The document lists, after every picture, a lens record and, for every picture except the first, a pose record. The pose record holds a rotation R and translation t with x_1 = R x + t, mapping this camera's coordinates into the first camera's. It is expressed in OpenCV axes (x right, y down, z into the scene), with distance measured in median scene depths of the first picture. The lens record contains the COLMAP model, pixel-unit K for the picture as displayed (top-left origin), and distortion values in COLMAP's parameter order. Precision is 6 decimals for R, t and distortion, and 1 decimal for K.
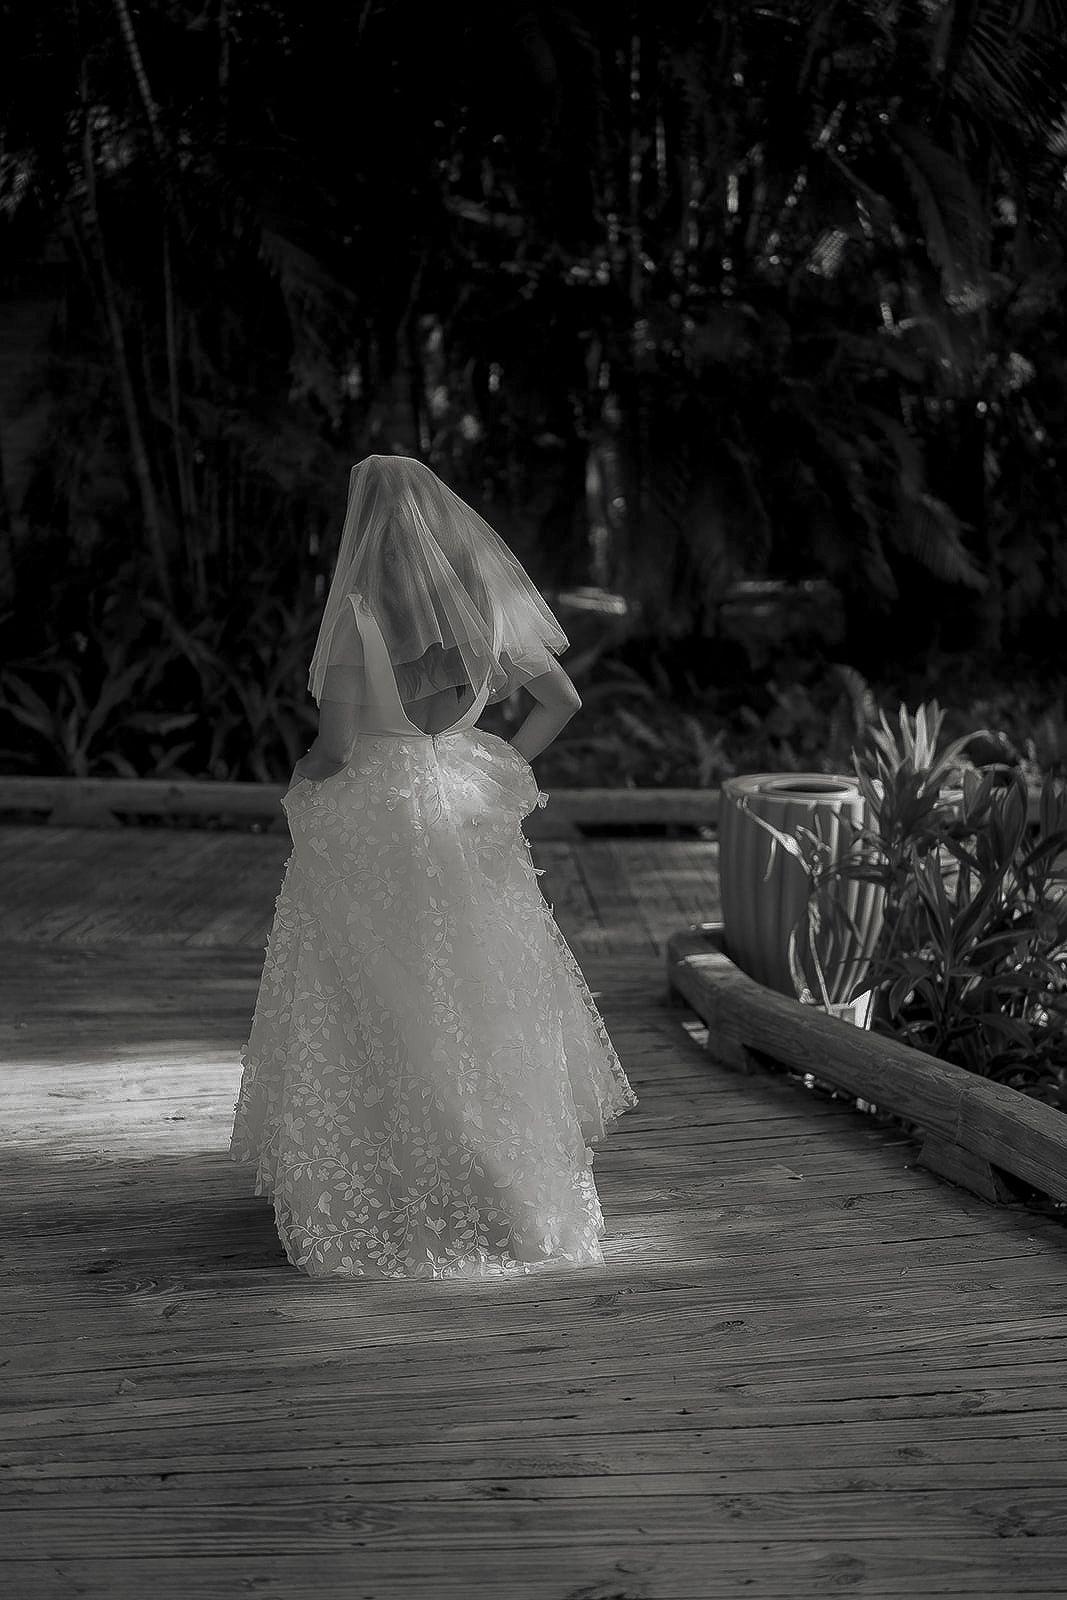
lens RADIAL K [[2303.9, 0, 507.5], [0, 2303.9, 859.3], [0, 0, 1]] dist [-0.002485, 0.000000]
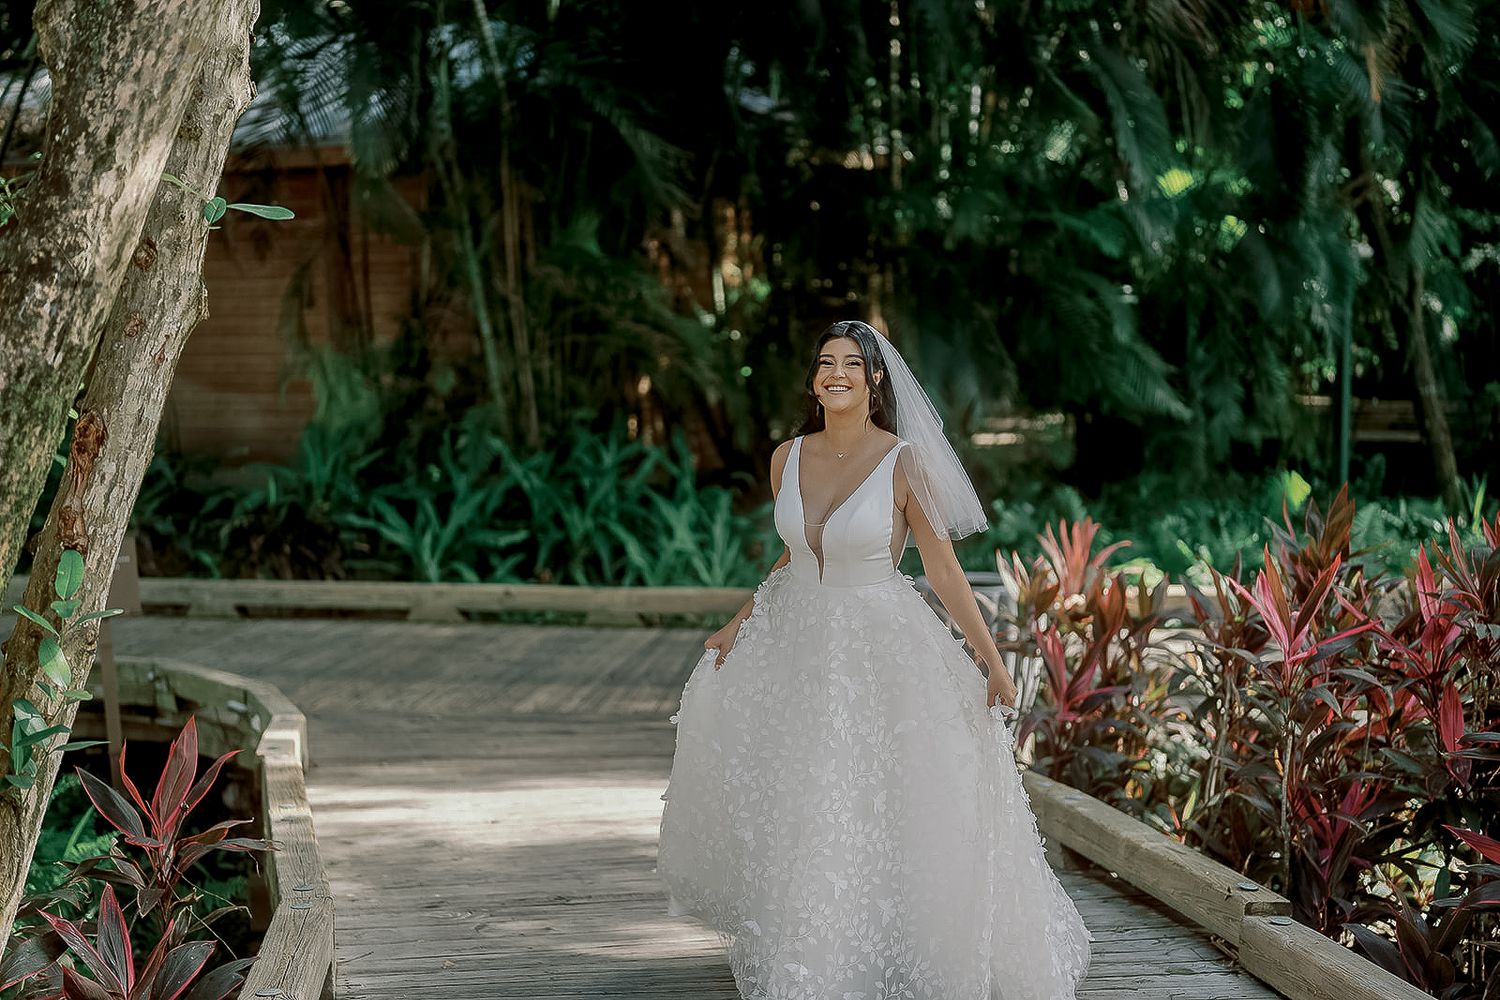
lens RADIAL K [[2159.9, 0, 750.6], [0, 2159.9, 500.3], [0, 0, 1]] dist [-0.002485, 0.000000]
pose [[0.999120, -0.008031, -0.041163, 0.030872], [0.004877, 0.997083, -0.076173, 0.008912], [0.041654, 0.075905, 0.996245, -0.142455]]
